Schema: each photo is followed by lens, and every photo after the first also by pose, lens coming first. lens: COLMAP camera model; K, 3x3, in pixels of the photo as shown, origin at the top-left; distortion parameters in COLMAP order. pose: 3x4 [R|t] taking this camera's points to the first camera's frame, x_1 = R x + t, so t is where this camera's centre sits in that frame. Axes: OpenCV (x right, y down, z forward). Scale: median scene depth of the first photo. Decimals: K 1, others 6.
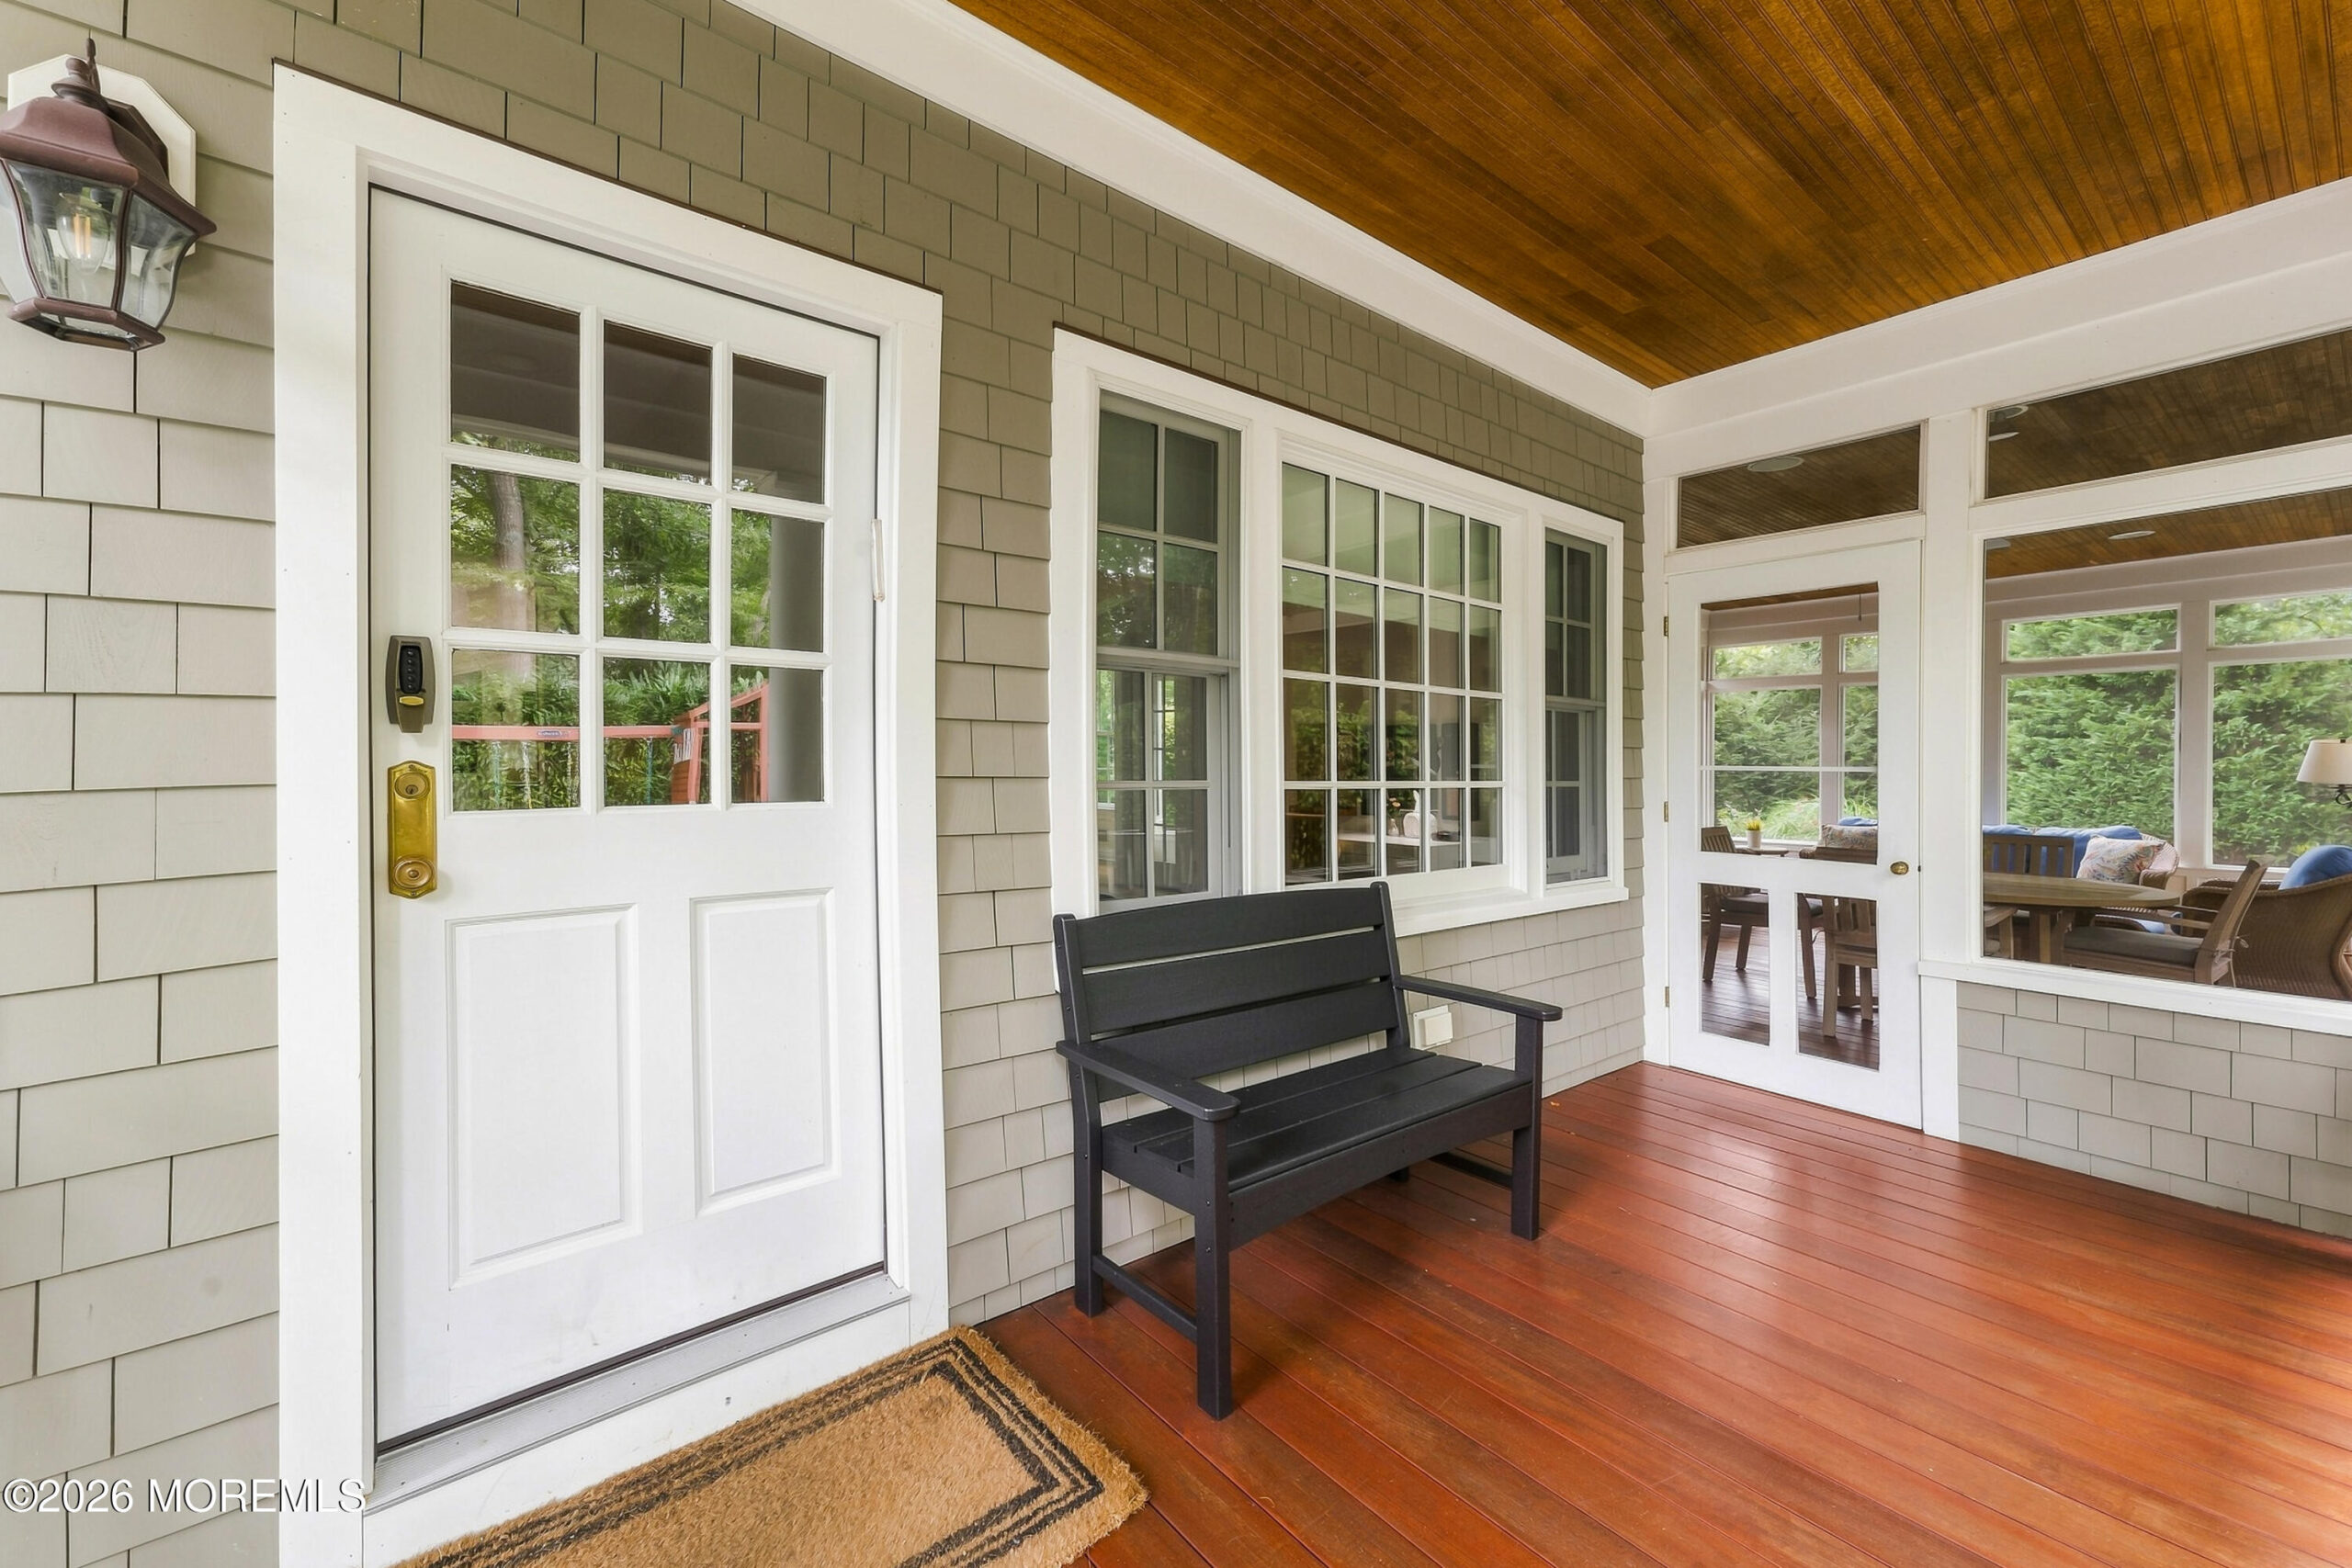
lens RADIAL K [[966.5, 0, 1196.6], [0, 966.5, 780.4], [0, 0, 1]] dist [0.001719, -0.000756]
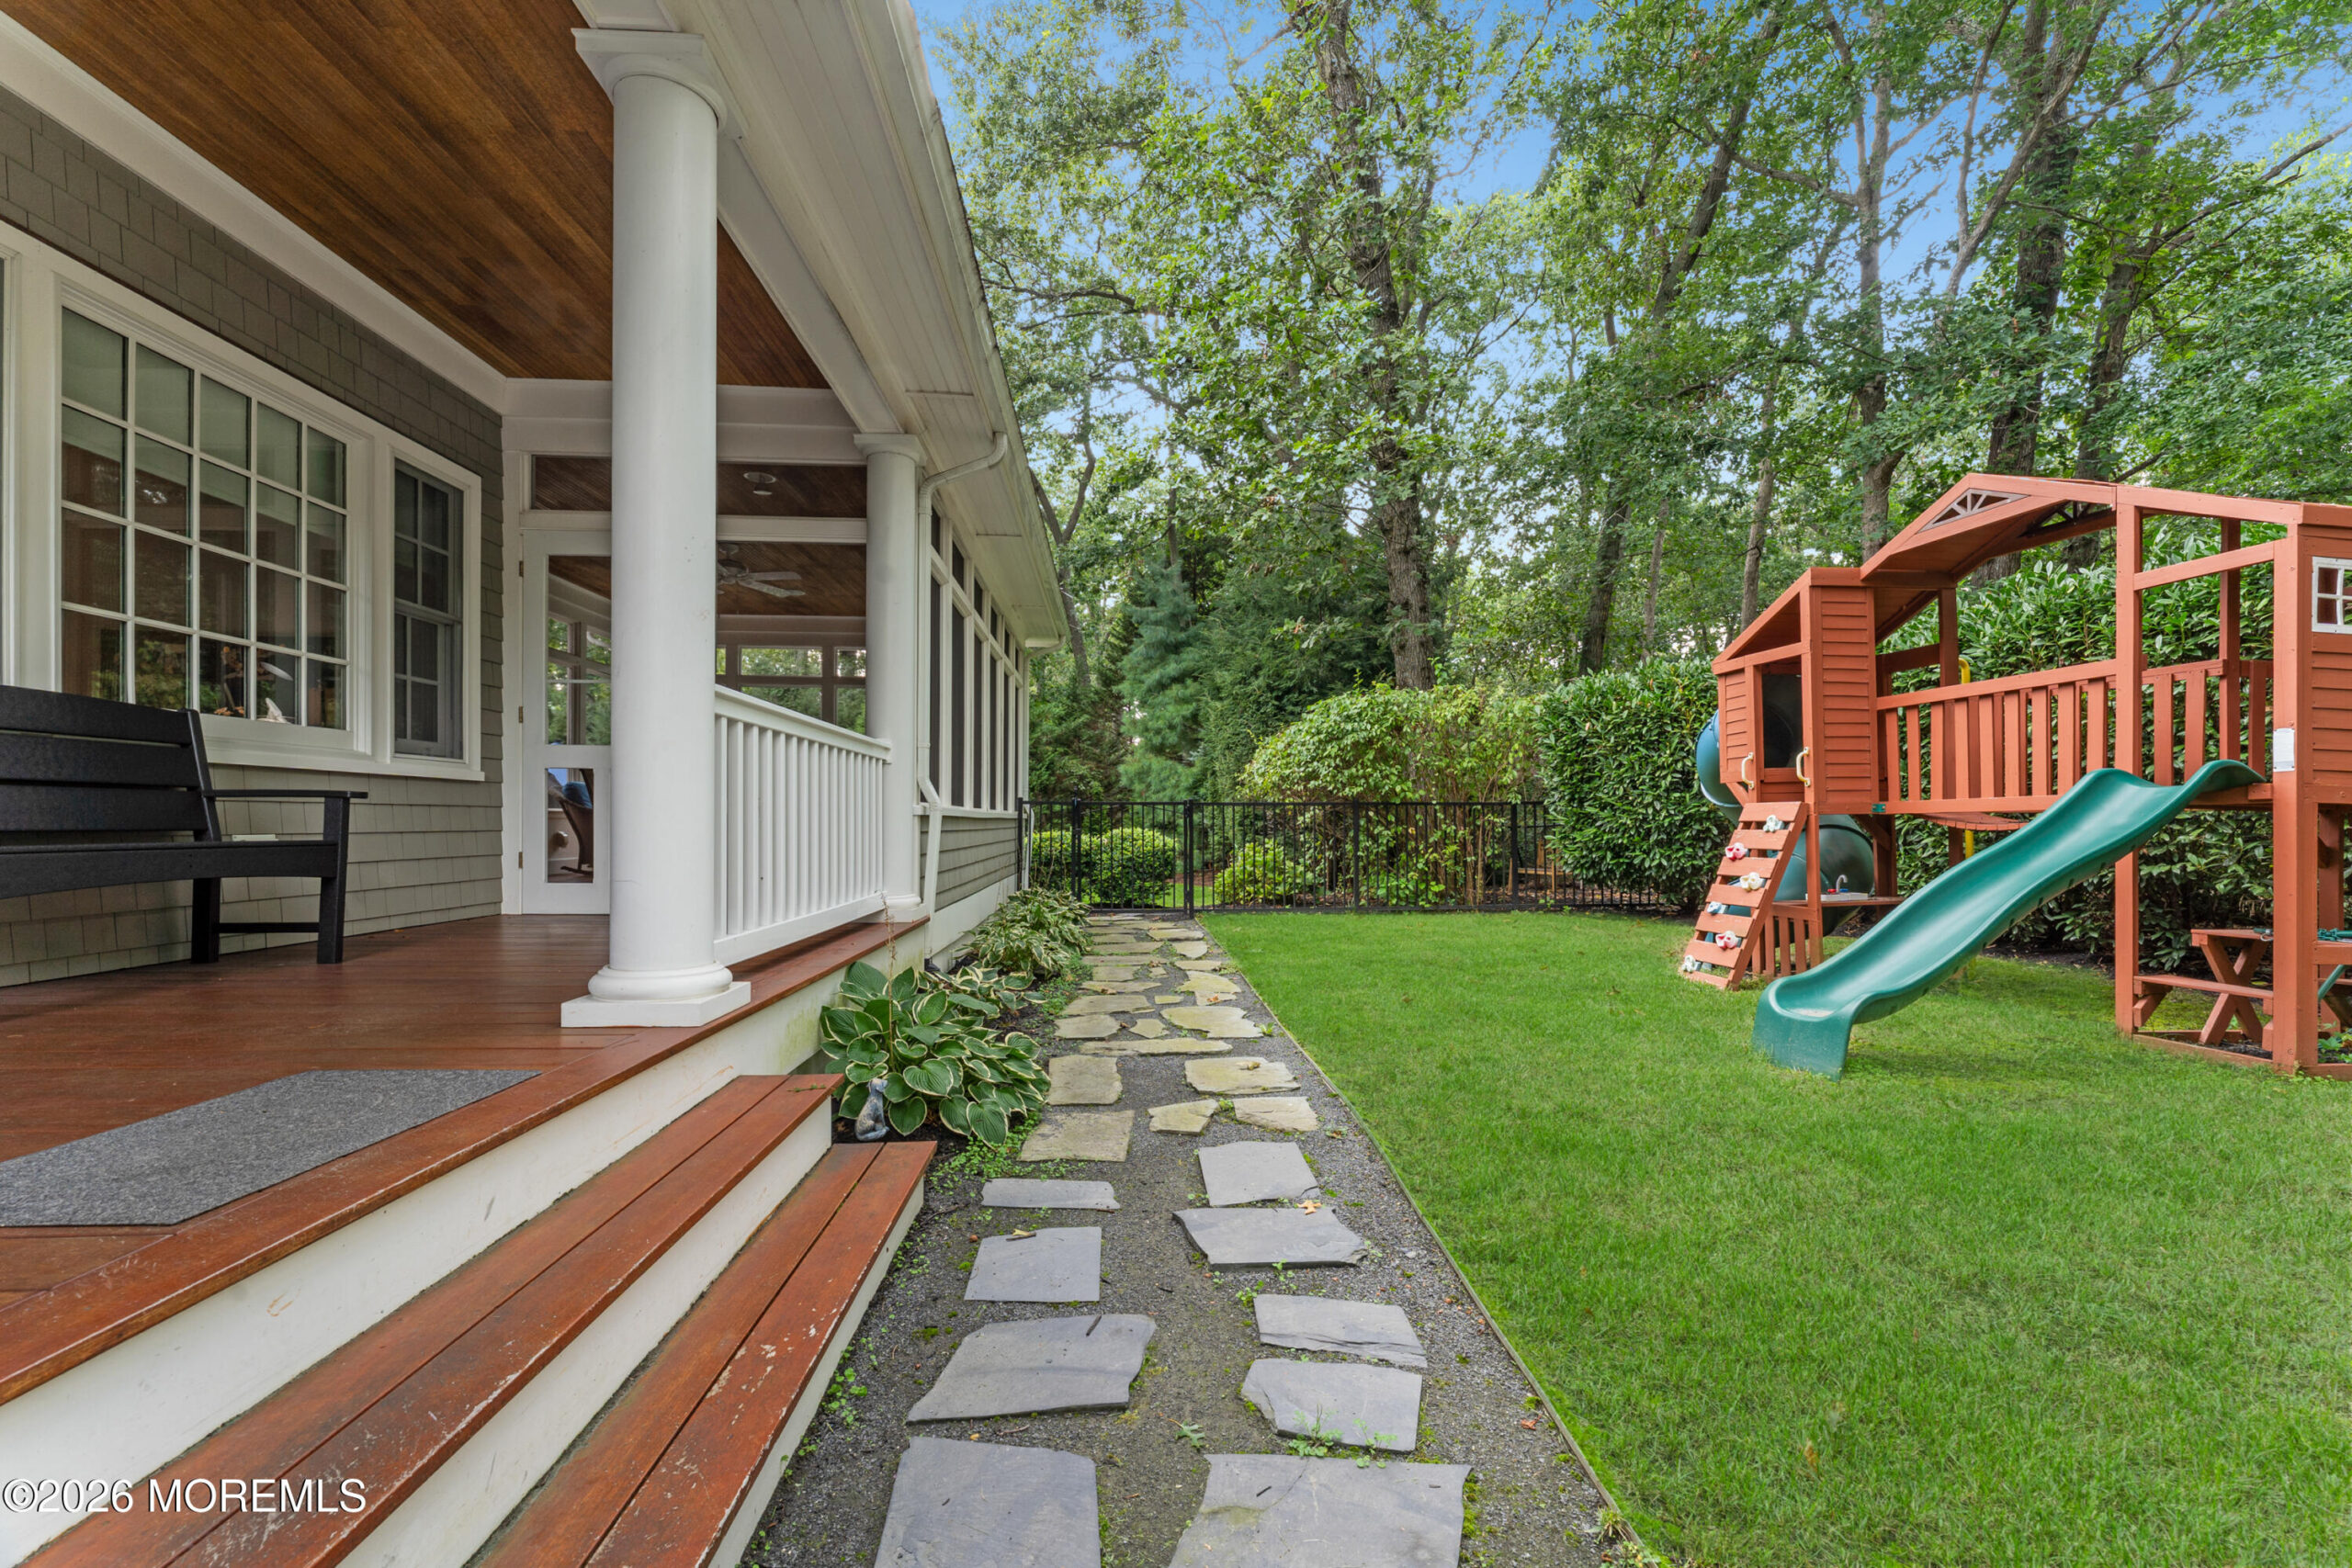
lens RADIAL K [[966.5, 0, 1172.3], [0, 966.5, 819.2], [0, 0, 1]] dist [0.001719, -0.000756]
pose [[0.592346, 0.000741, 0.805683, -0.038612], [0.004373, 0.999982, -0.004135, 0.228442], [-0.805672, 0.005973, 0.592332, -0.561548]]
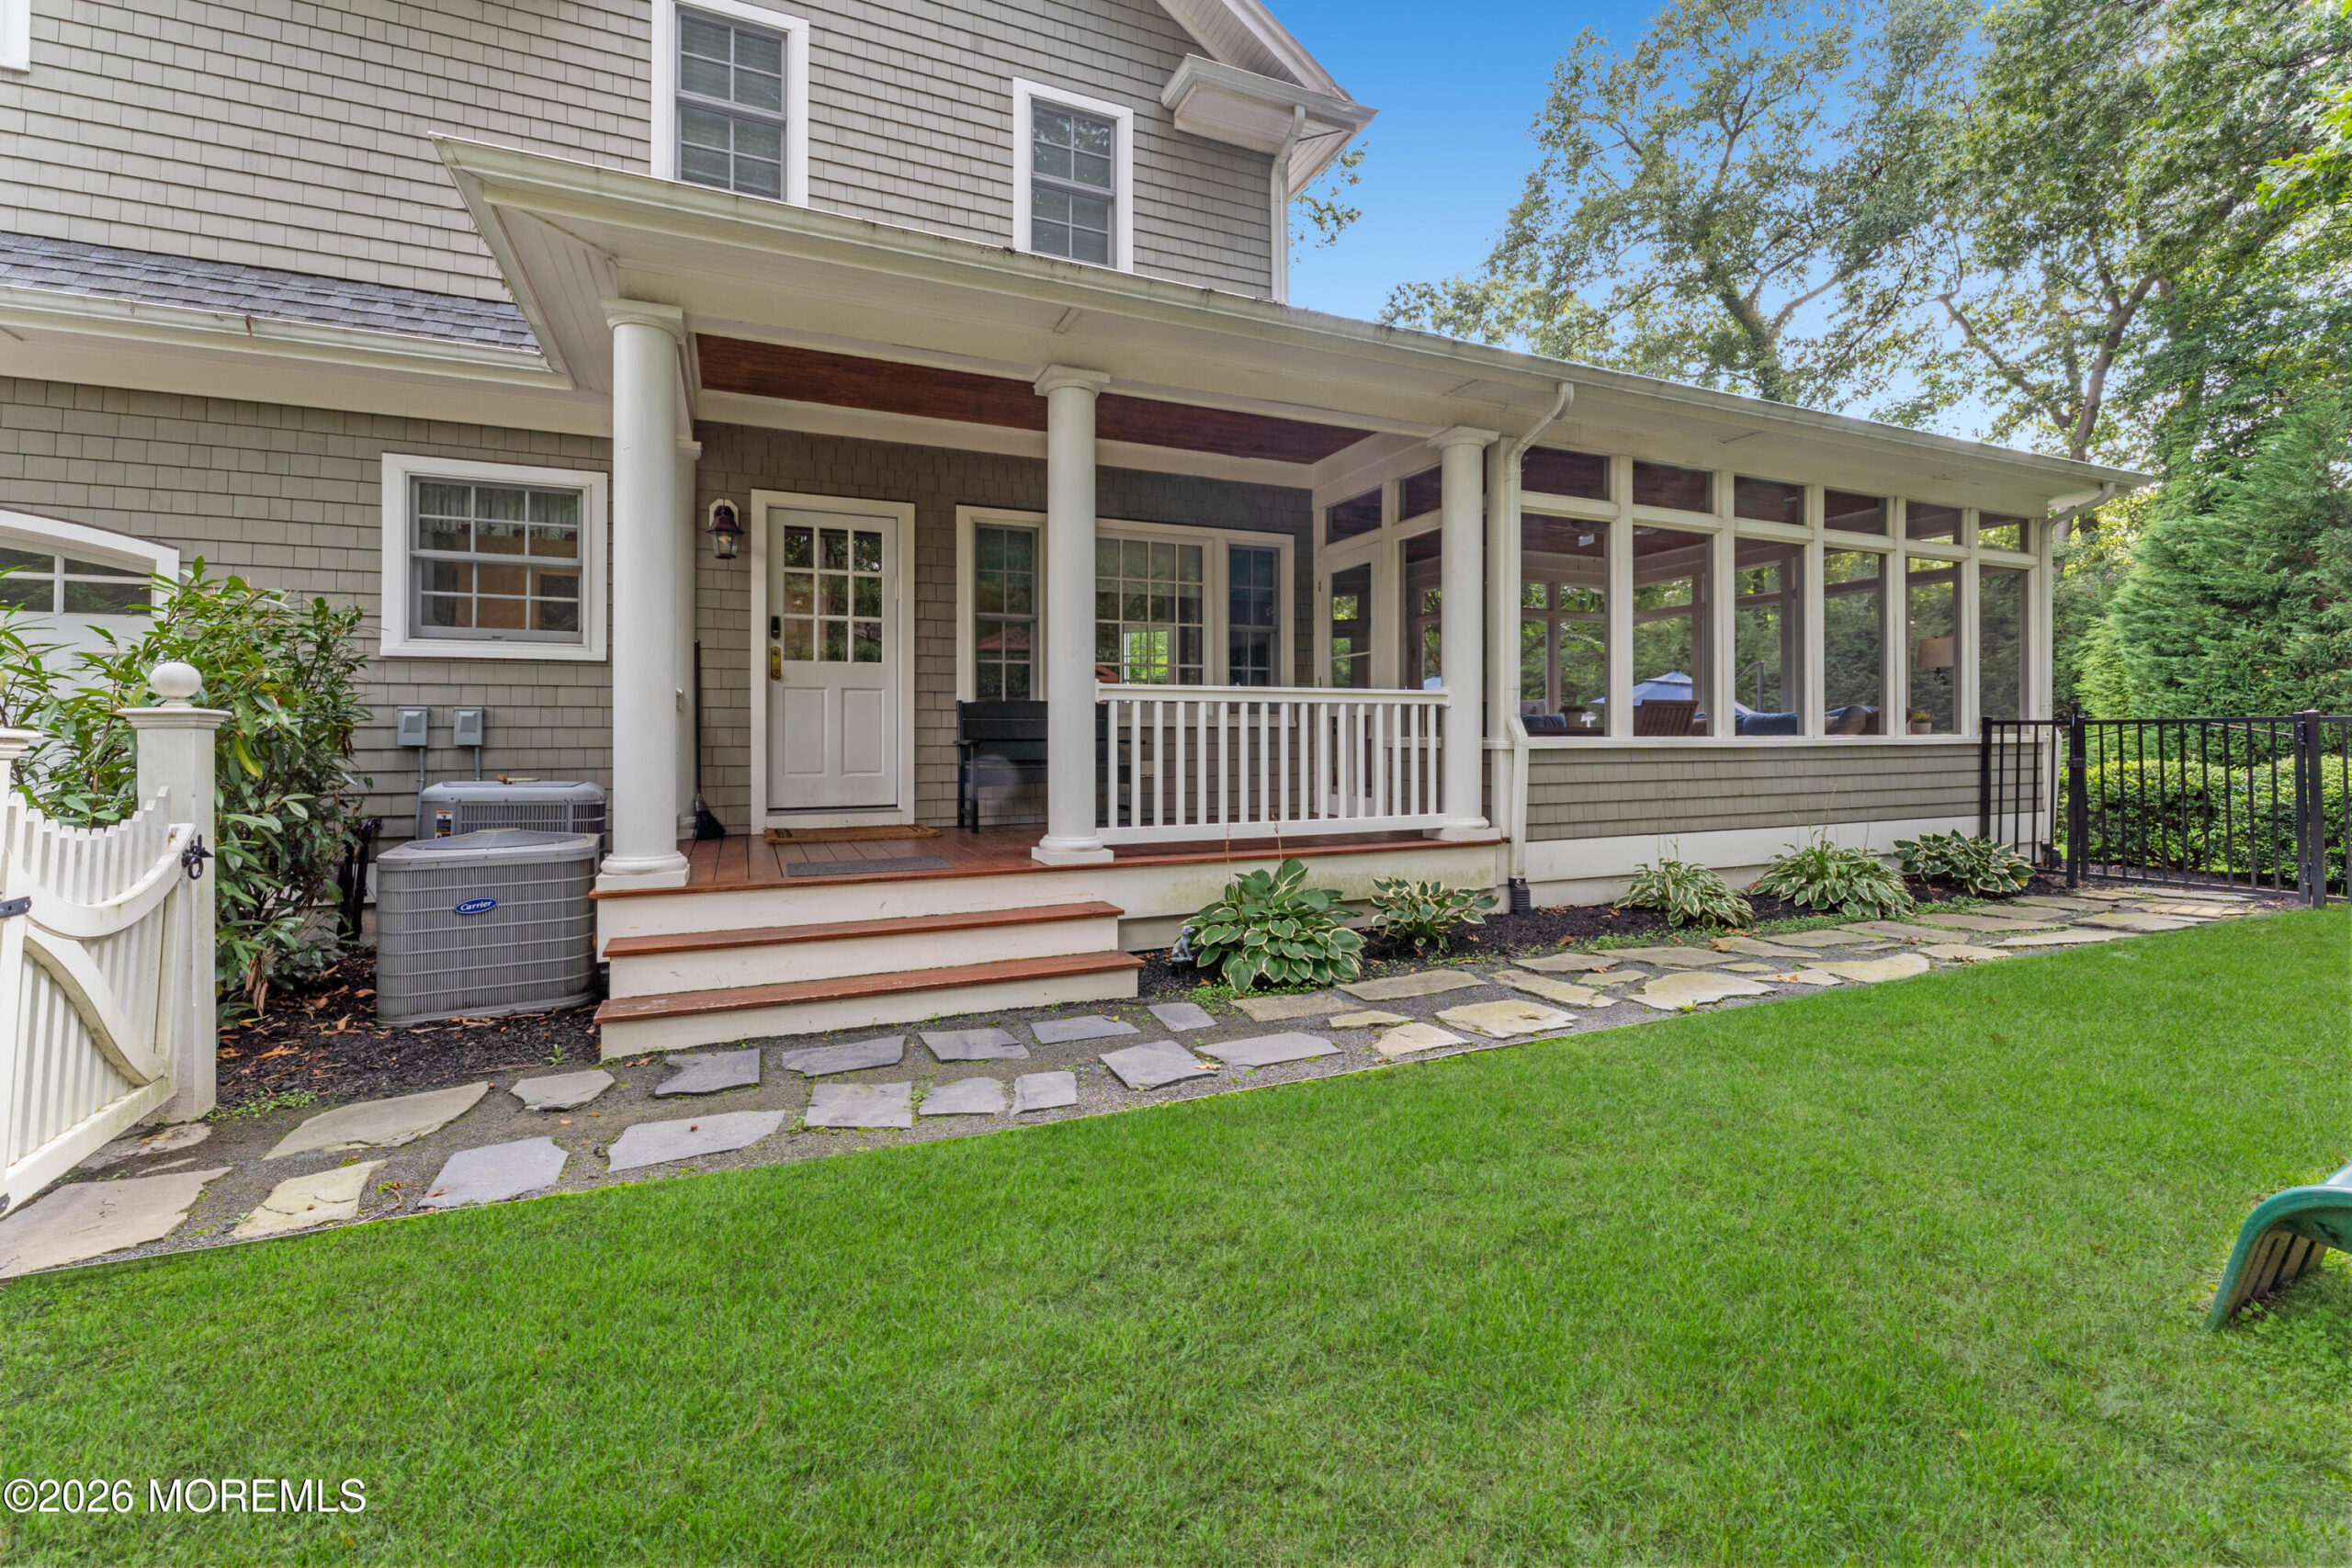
lens RADIAL K [[966.5, 0, 1161.3], [0, 966.5, 732.0], [0, 0, 1]] dist [0.001719, -0.000756]
pose [[0.959681, -0.004216, -0.281060, 0.942258], [0.002910, 0.999983, -0.005065, 0.182155], [0.281077, 0.004043, 0.959677, -1.224027]]
